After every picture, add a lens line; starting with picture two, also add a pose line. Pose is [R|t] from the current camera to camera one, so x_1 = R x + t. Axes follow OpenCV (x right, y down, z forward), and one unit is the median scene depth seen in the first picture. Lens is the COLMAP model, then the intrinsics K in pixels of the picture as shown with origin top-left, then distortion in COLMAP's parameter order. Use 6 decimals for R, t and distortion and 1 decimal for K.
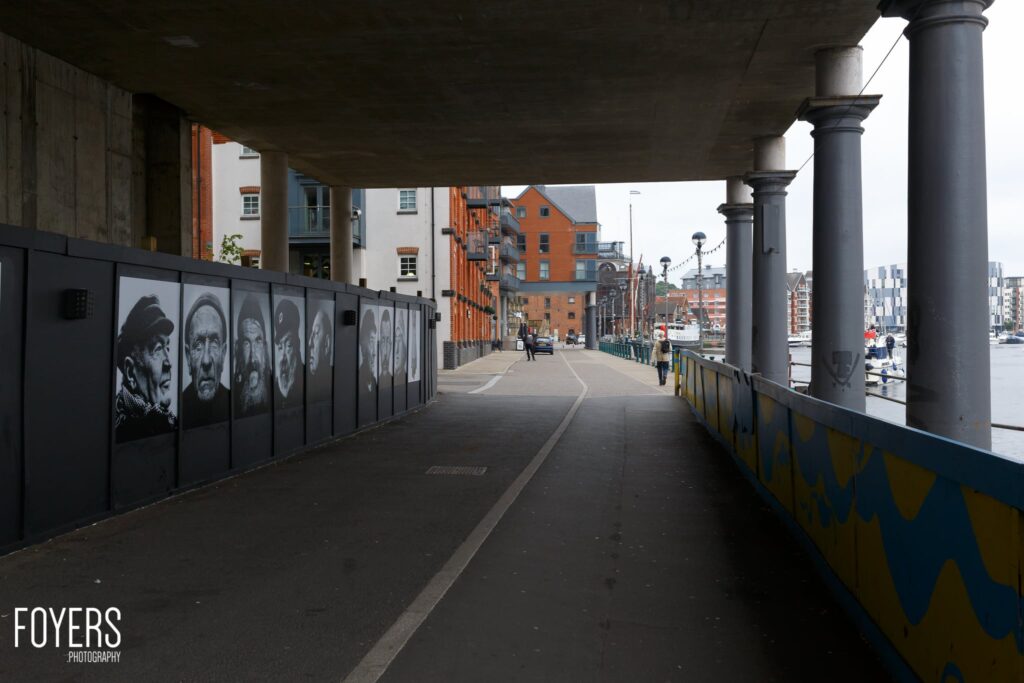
lens RADIAL K [[936.7, 0, 492.5], [0, 936.7, 342.5], [0, 0, 1]] dist [0.017573, -0.007309]
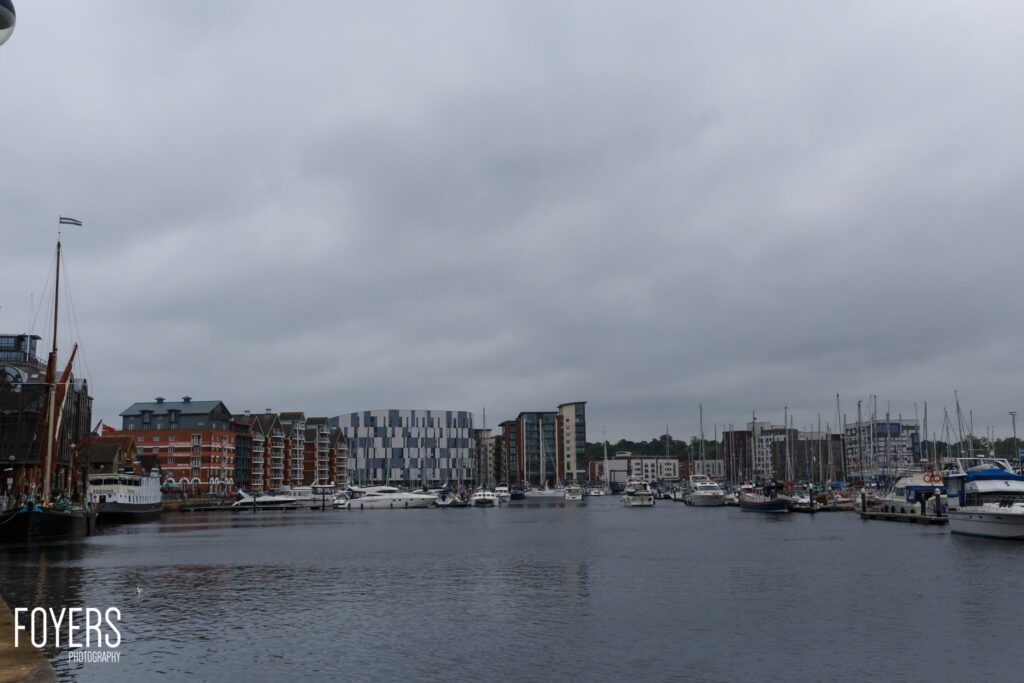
lens RADIAL K [[970.2, 0, 512.0], [0, 970.2, 341.5], [0, 0, 1]] dist [0.009758, -0.017521]
pose [[0.826462, 0.075917, 0.557851, 0.433920], [0.015094, 0.987523, -0.156752, -0.032267], [-0.562791, 0.137969, 0.815004, 3.207286]]
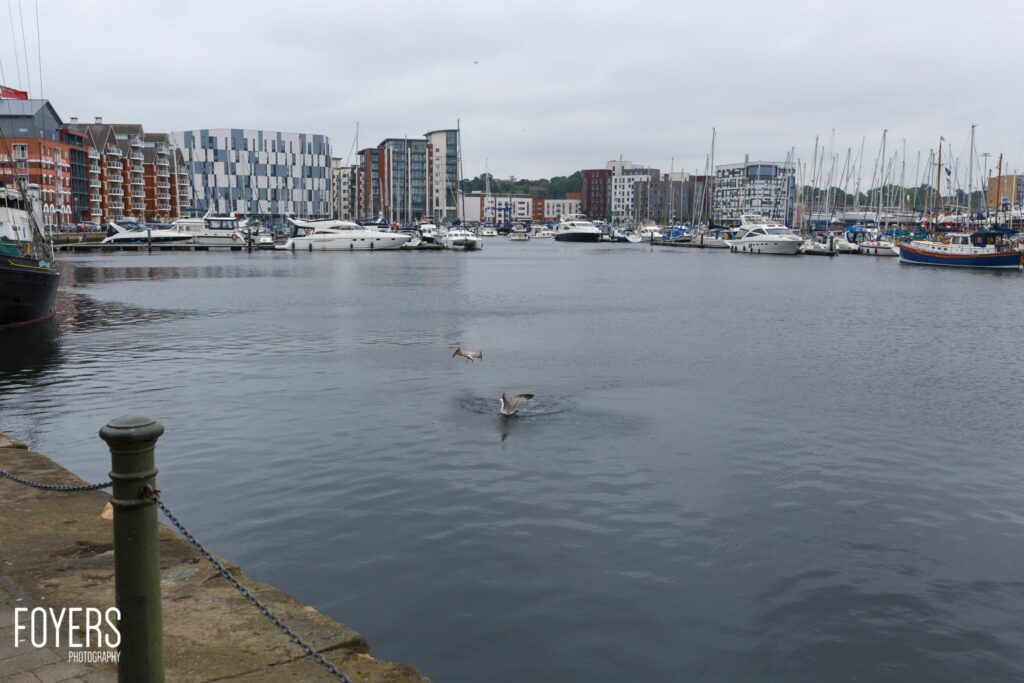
lens RADIAL K [[970.2, 0, 512.0], [0, 970.2, 341.5], [0, 0, 1]] dist [0.009758, -0.017521]
pose [[0.686127, -0.079074, 0.723171, 0.548670], [-0.002521, 0.993811, 0.111059, -0.051854], [-0.727477, -0.078023, 0.681681, 5.719821]]
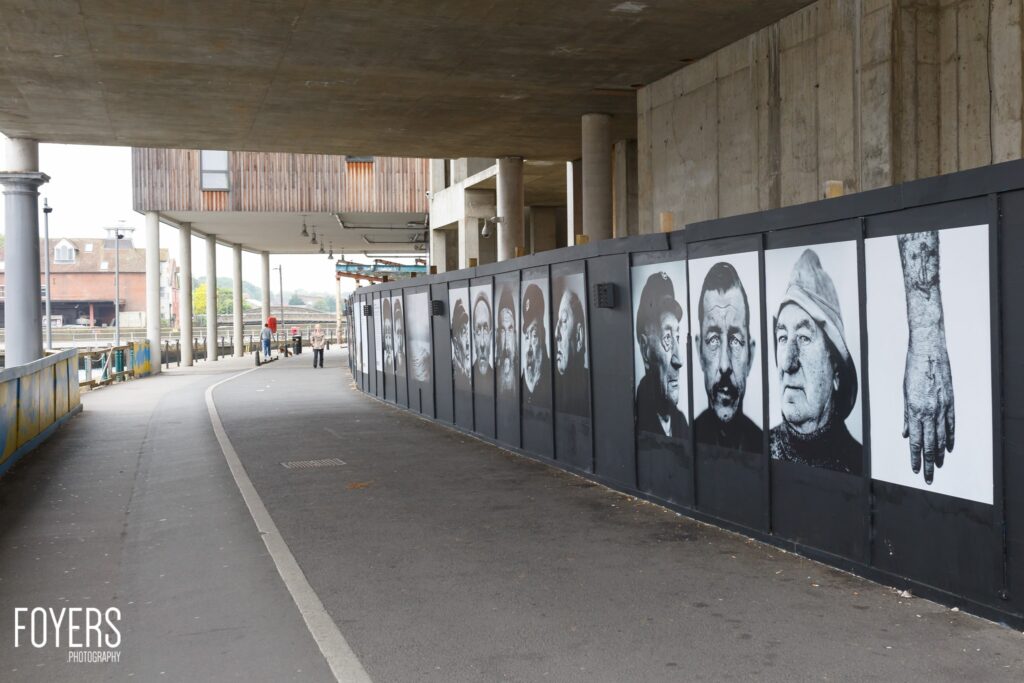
lens RADIAL K [[1059.7, 0, 566.1], [0, 1059.7, 334.7], [0, 0, 1]] dist [0.007775, -0.009352]
pose [[-0.871053, 0.021957, -0.490699, 0.209780], [0.012580, 0.999670, 0.022400, -0.016513], [0.491029, 0.013338, -0.871041, 1.590397]]
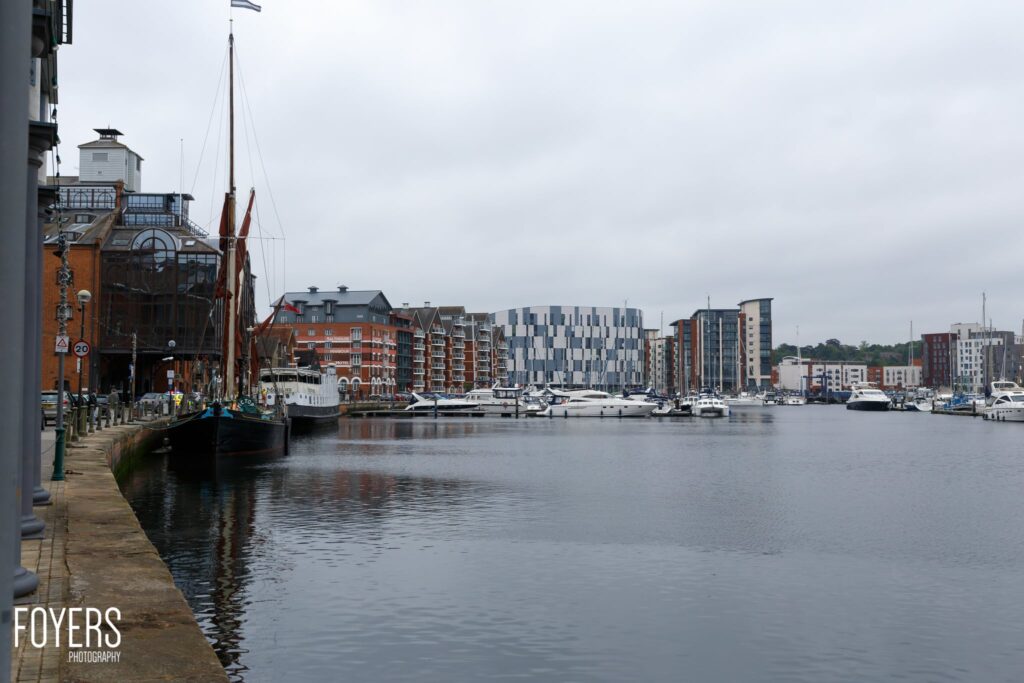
lens RADIAL K [[1016.6, 0, 512.0], [0, 1016.6, 341.5], [0, 0, 1]] dist [0.005685, -0.006151]
pose [[0.892873, 0.028123, 0.449430, 0.544664], [-0.001413, 0.998218, -0.059657, -0.040003], [-0.450307, 0.052631, 0.891321, 4.615094]]
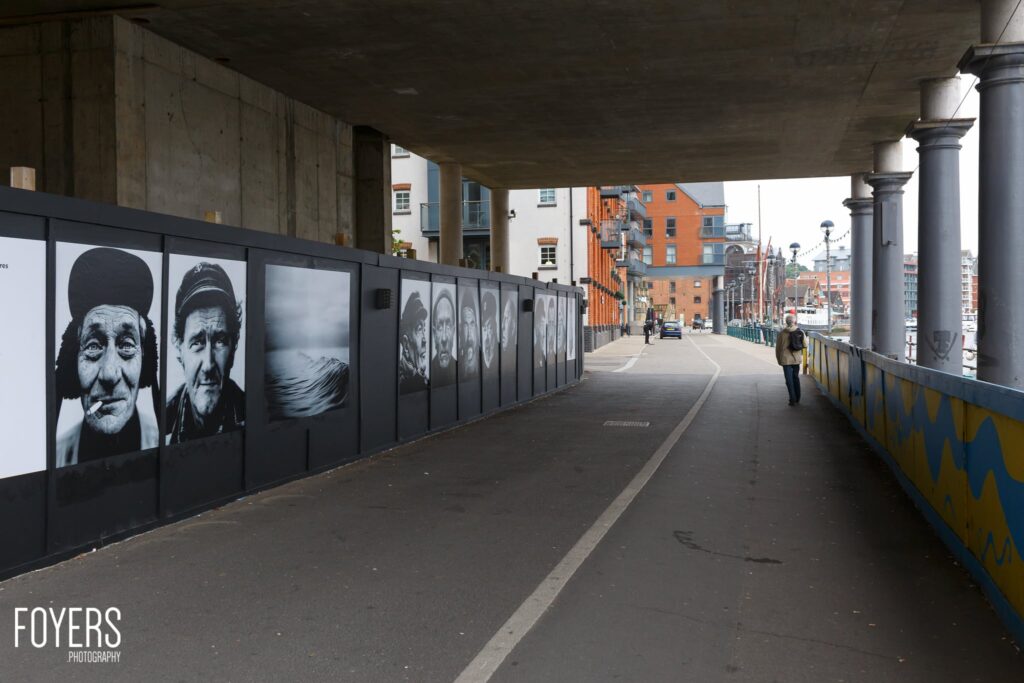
lens RADIAL K [[970.2, 0, 512.0], [0, 970.2, 341.5], [0, 0, 1]] dist [0.009758, -0.017521]
pose [[0.994756, -0.002746, -0.102240, -0.044122], [0.004147, 0.999900, 0.013493, 0.003533], [0.102193, -0.013846, 0.994668, -0.262979]]
